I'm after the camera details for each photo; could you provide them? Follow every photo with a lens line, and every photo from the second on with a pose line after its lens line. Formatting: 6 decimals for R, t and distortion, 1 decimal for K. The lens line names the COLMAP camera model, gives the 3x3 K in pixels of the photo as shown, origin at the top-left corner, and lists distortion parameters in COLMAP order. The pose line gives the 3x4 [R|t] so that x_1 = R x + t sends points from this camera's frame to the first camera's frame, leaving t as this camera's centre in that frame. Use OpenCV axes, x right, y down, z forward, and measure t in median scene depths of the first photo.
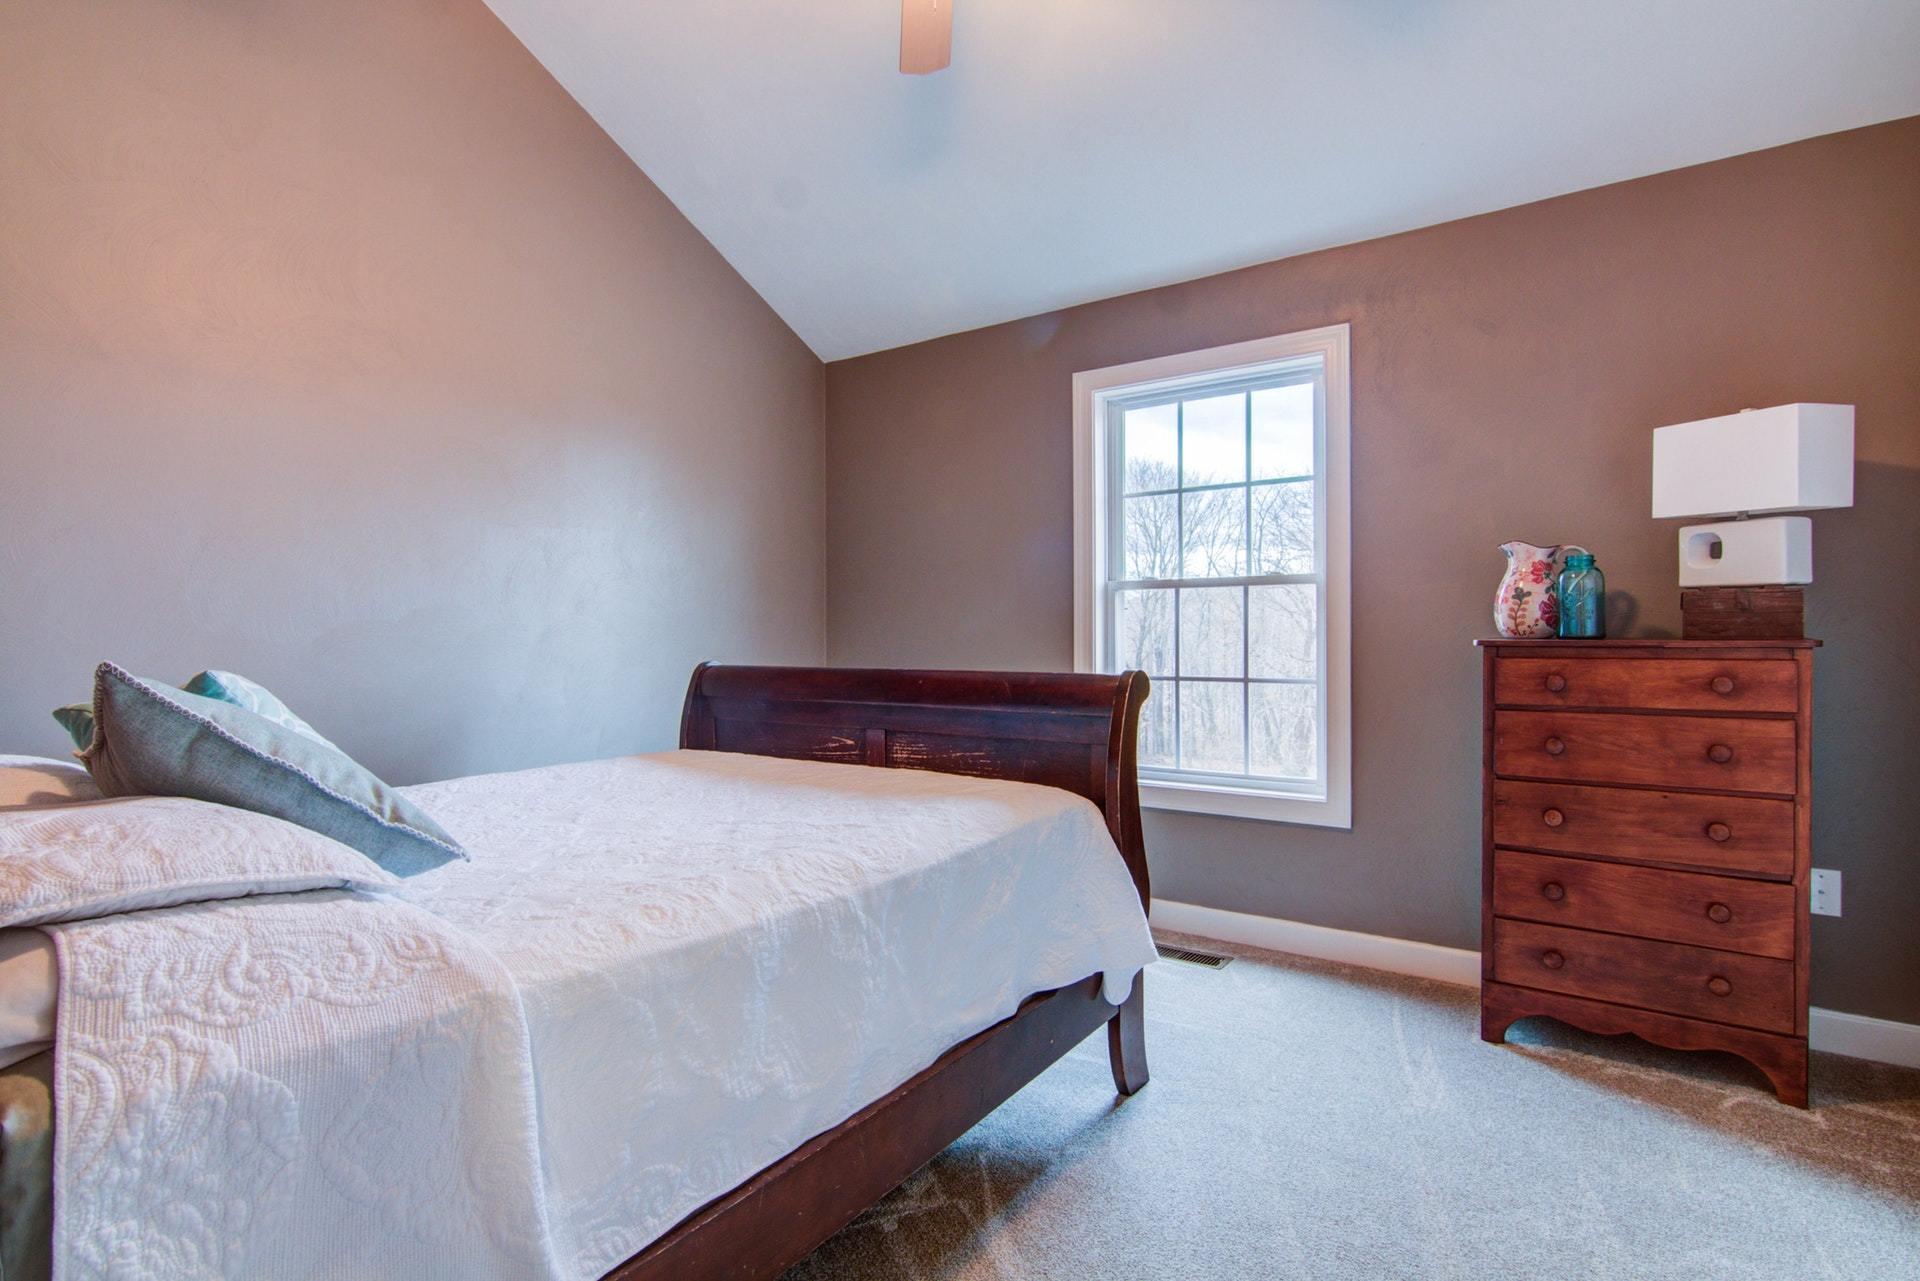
lens RADIAL K [[959.1, 0, 948.9], [0, 959.1, 637.8], [0, 0, 1]] dist [0.004519, -0.003301]
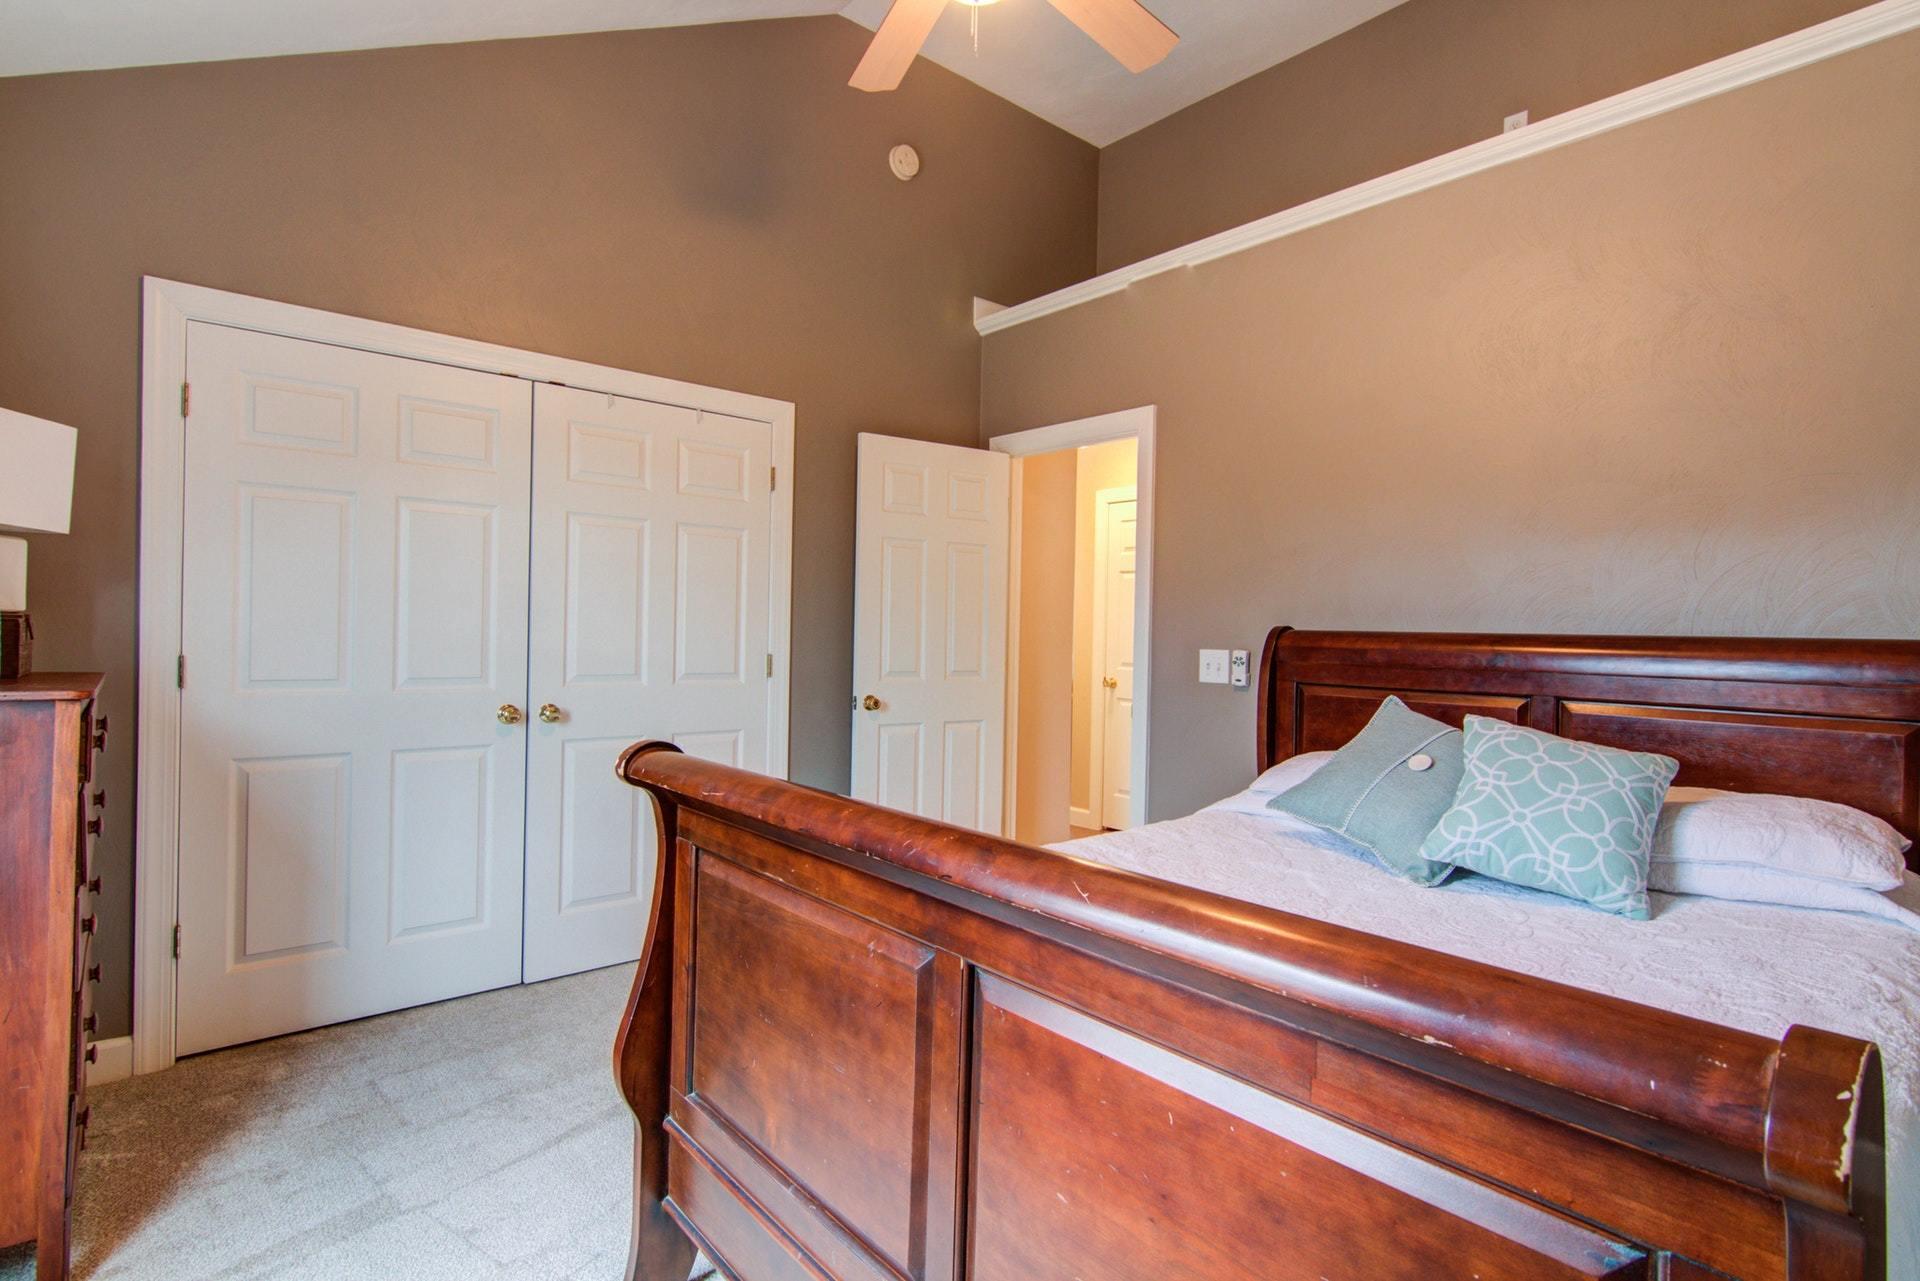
lens RADIAL K [[959.1, 0, 948.9], [0, 959.1, 637.8], [0, 0, 1]] dist [0.004519, -0.003301]
pose [[-0.966929, -0.019212, 0.254322, -0.213097], [-0.017402, 0.999805, 0.009365, -0.053501], [-0.254452, 0.004629, -0.967074, 1.610289]]
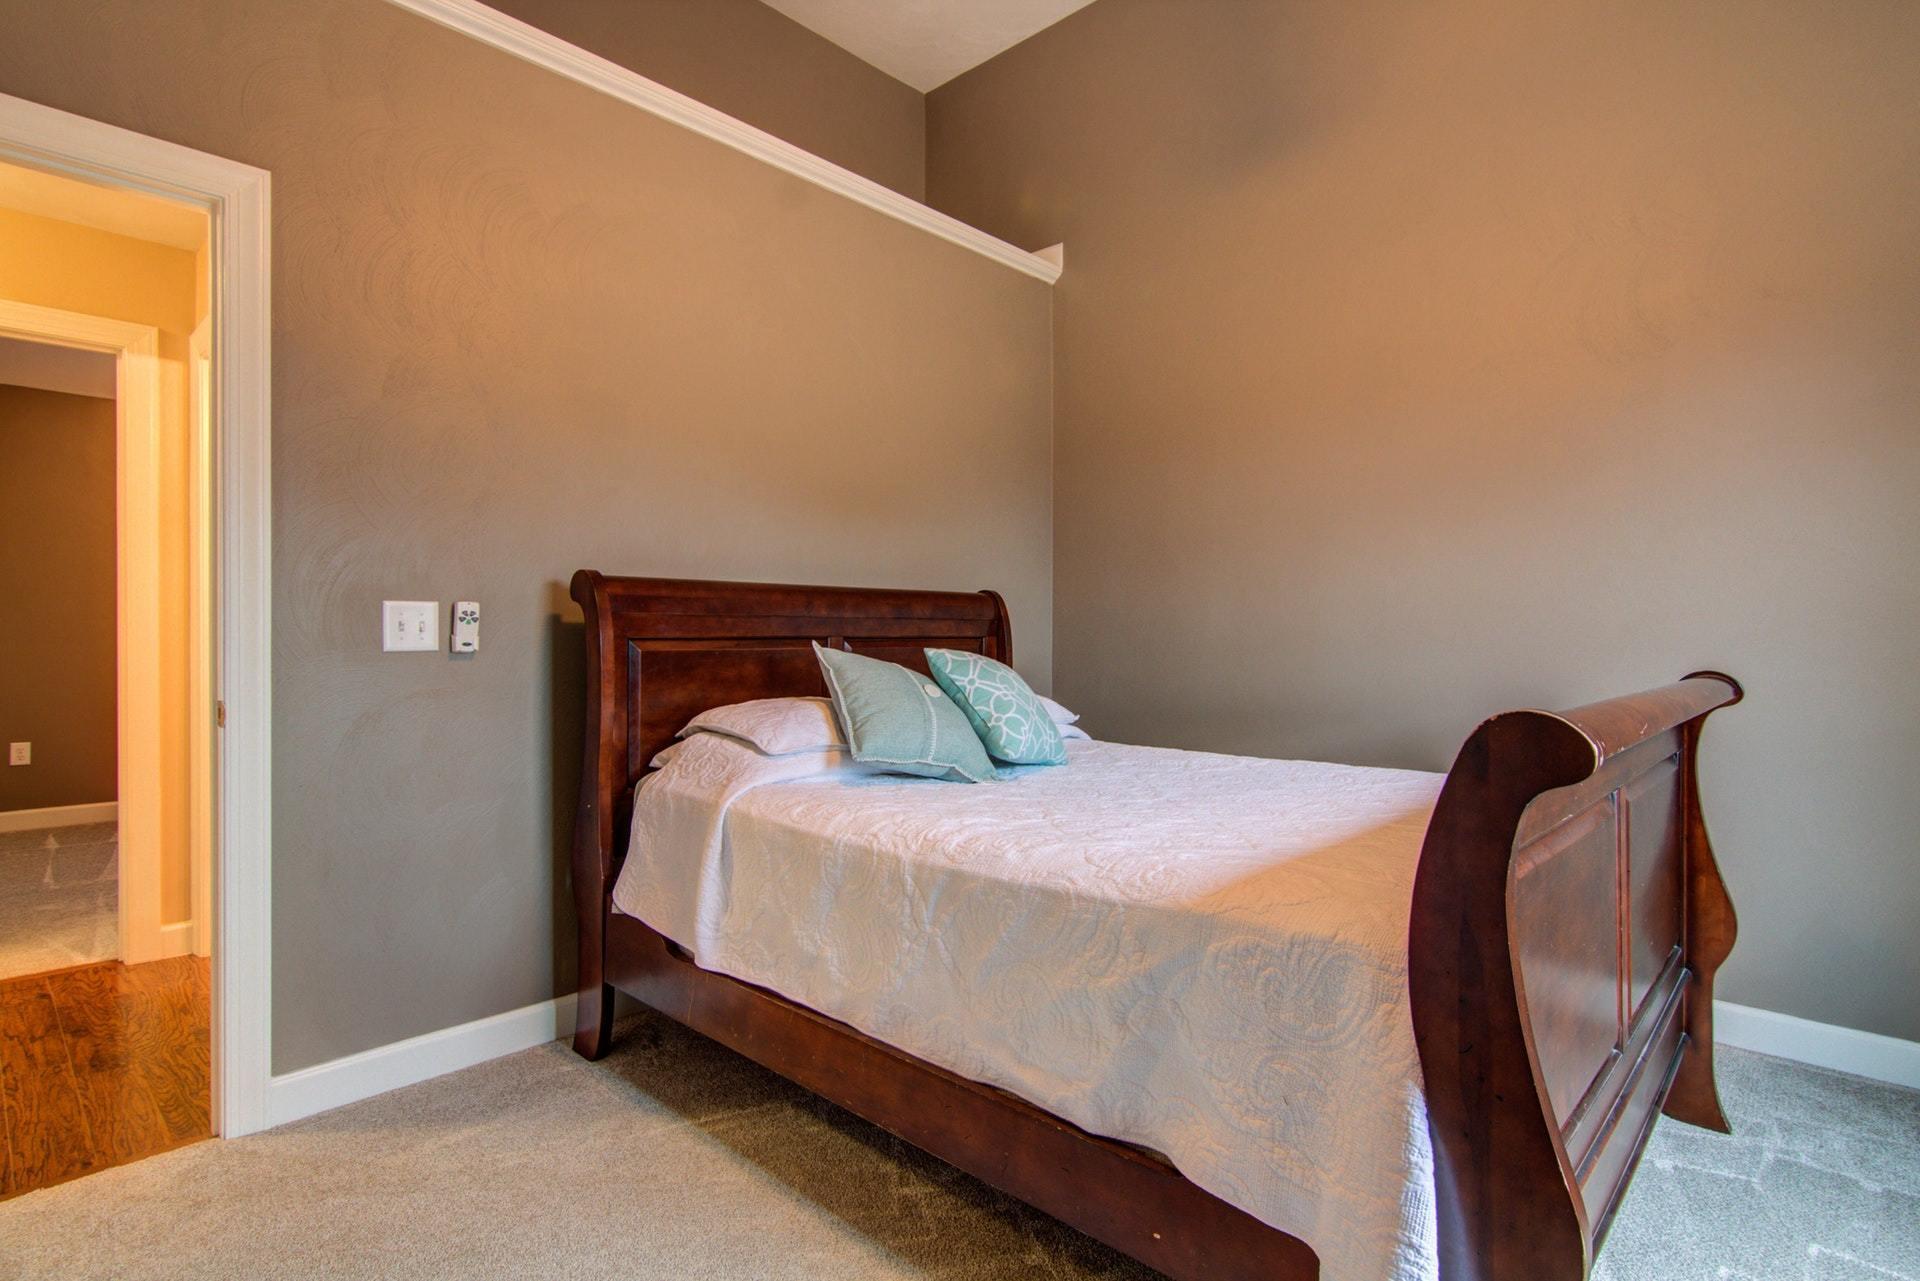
lens RADIAL K [[959.1, 0, 948.9], [0, 959.1, 637.8], [0, 0, 1]] dist [0.004519, -0.003301]
pose [[-0.153921, 0.007132, -0.988057, 0.654836], [-0.003589, 0.999963, 0.007777, -0.001049], [0.988077, 0.004743, -0.153889, 0.796615]]
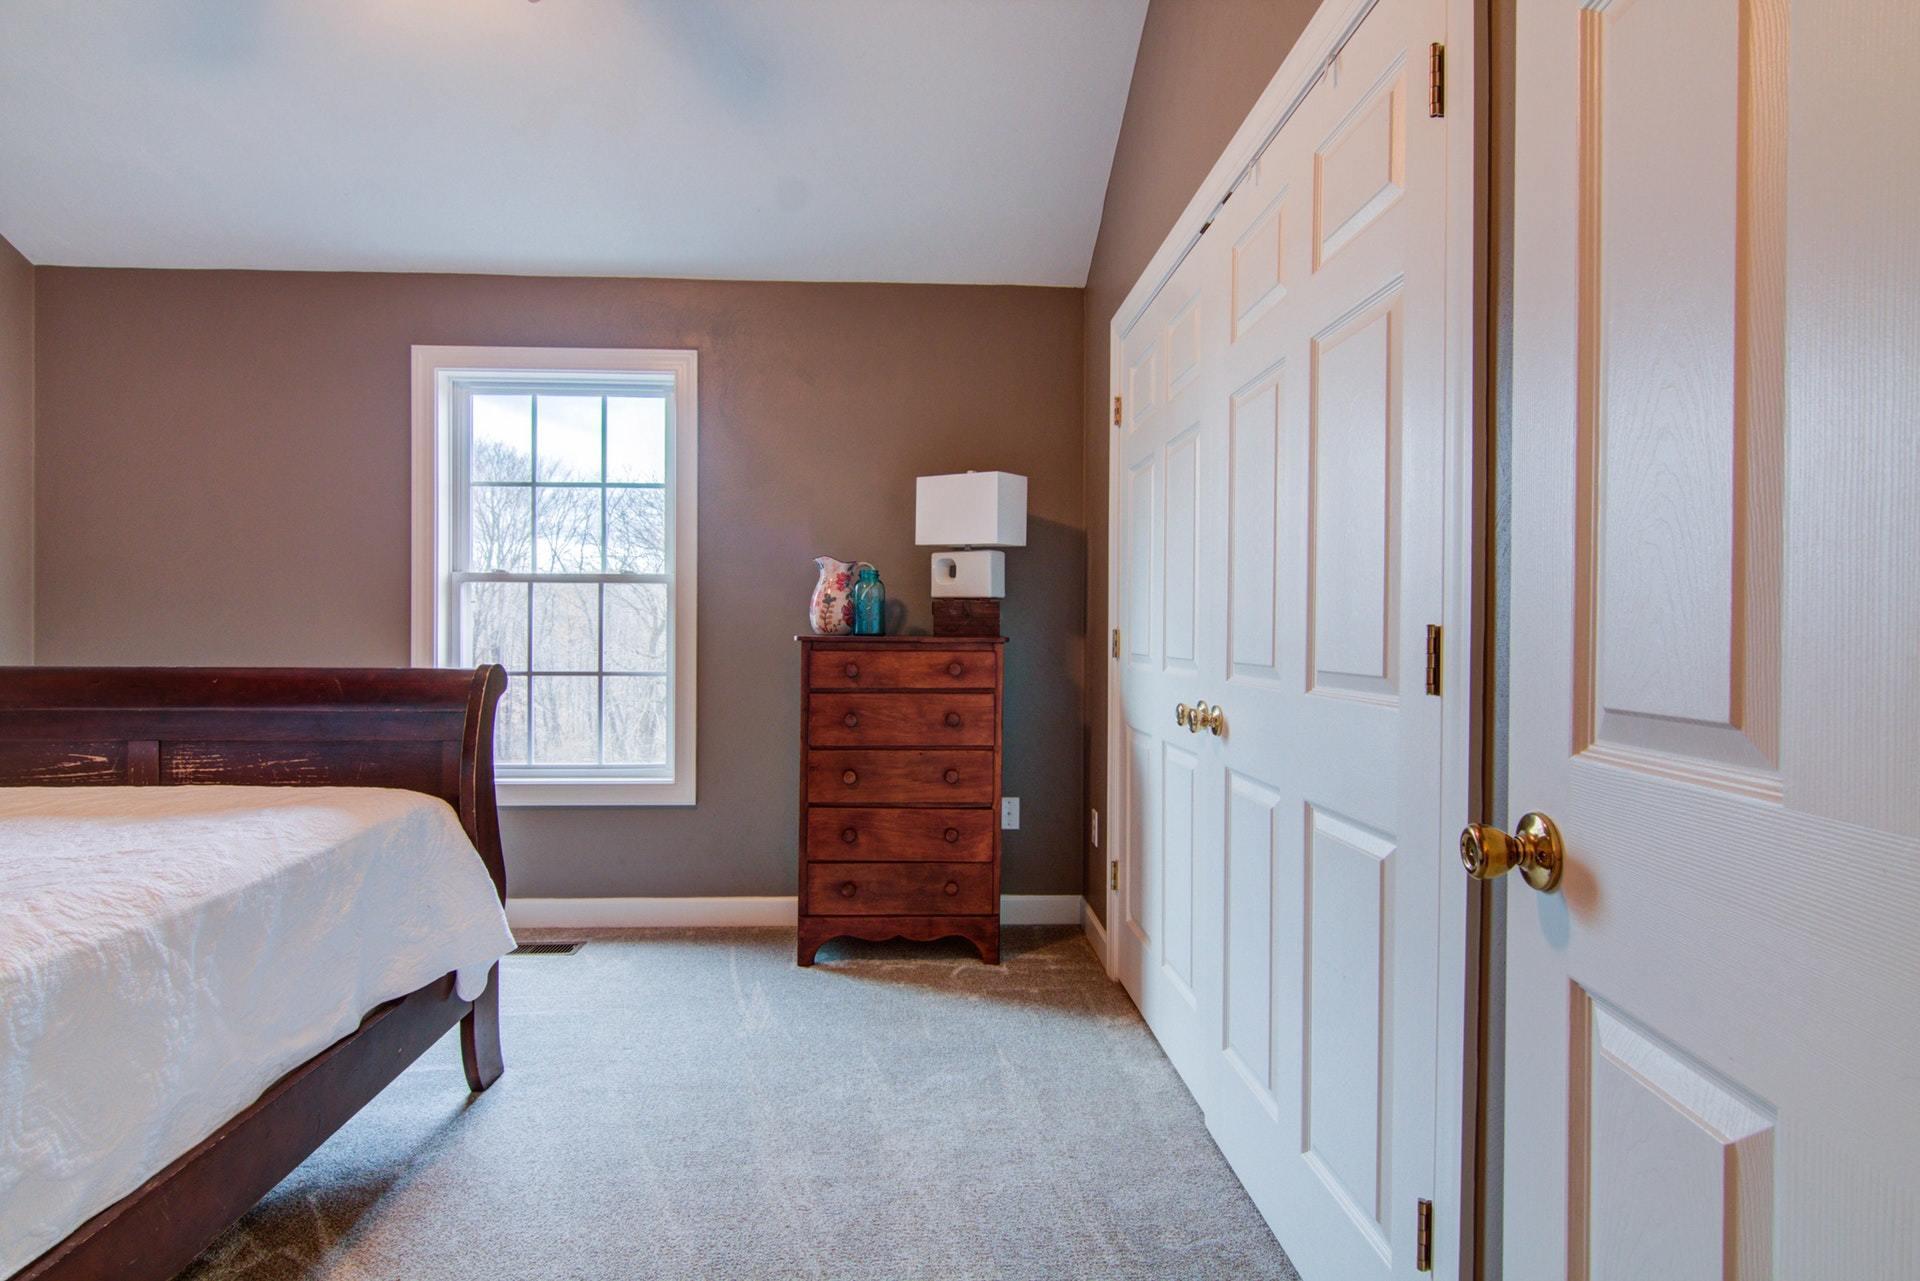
lens RADIAL K [[959.1, 0, 948.9], [0, 959.1, 637.8], [0, 0, 1]] dist [0.004519, -0.003301]
pose [[0.791718, 0.005157, 0.610864, -0.039161], [-0.007397, 0.999972, 0.001144, 0.001803], [-0.610841, -0.005424, 0.791734, -0.078703]]
